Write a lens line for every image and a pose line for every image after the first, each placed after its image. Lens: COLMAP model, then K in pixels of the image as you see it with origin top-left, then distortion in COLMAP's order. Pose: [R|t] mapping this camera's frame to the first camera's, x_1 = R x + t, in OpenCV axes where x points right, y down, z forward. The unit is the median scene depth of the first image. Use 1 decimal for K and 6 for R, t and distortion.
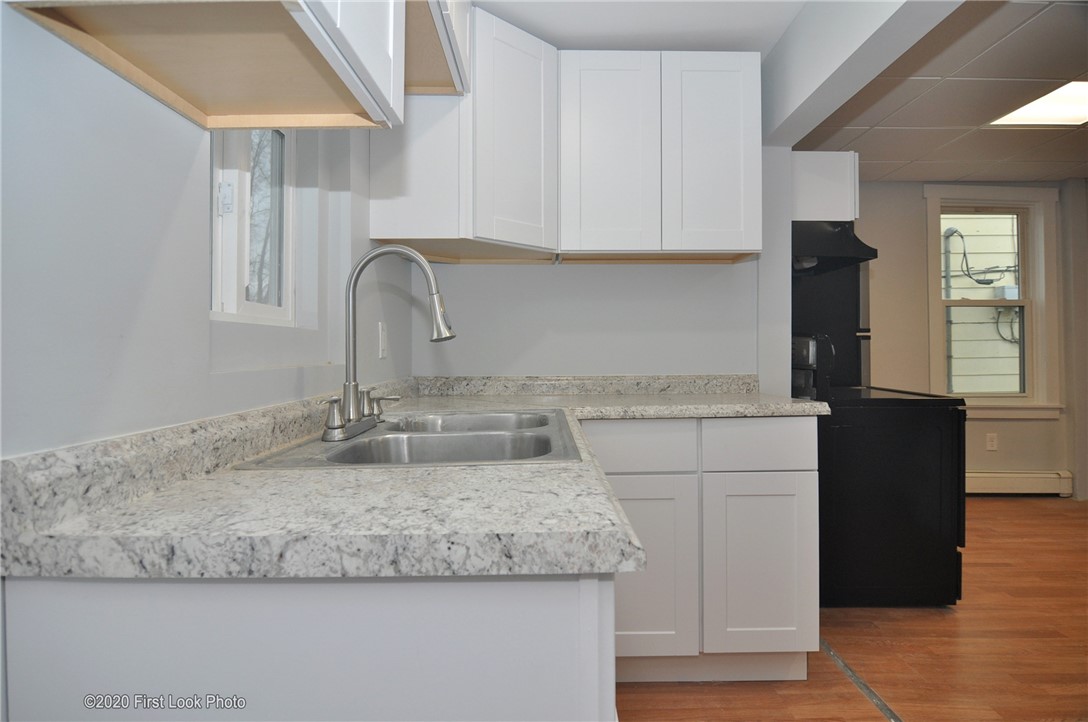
lens RADIAL K [[578.0, 0, 549.7], [0, 578.0, 359.5], [0, 0, 1]] dist [0.000677, -0.012360]
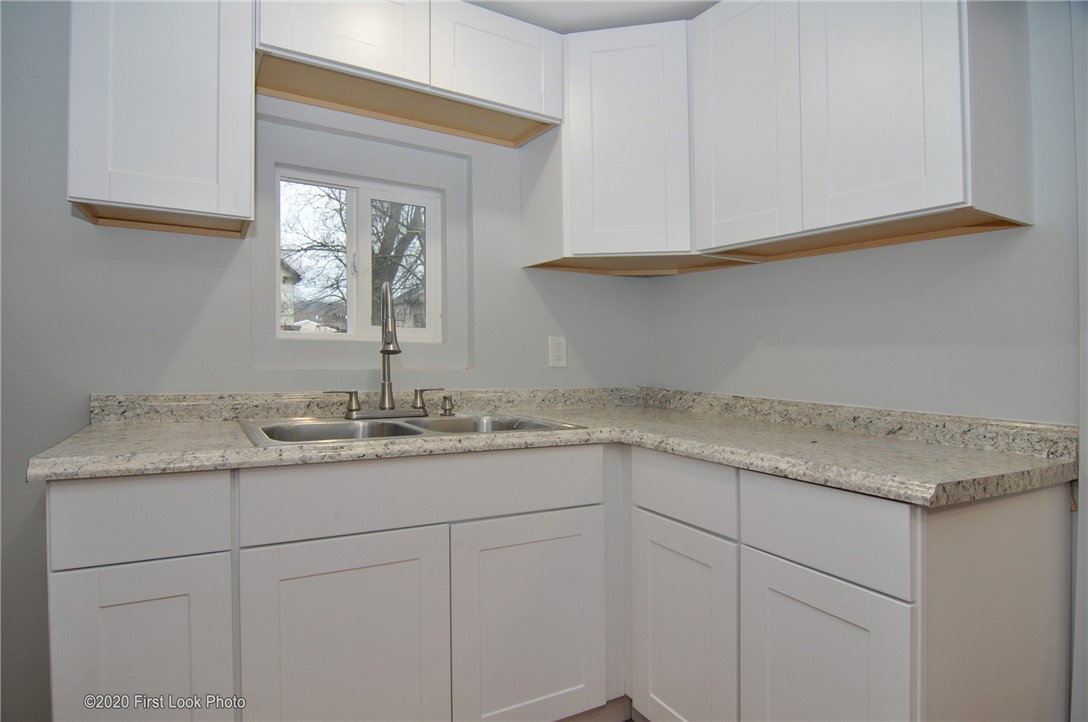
lens RADIAL K [[578.0, 0, 549.7], [0, 578.0, 359.5], [0, 0, 1]] dist [0.000677, -0.012360]
pose [[0.529918, 0.029099, -0.847549, 0.736094], [-0.039740, 0.999165, 0.009457, -0.029327], [0.847117, 0.028670, 0.530632, 0.415309]]
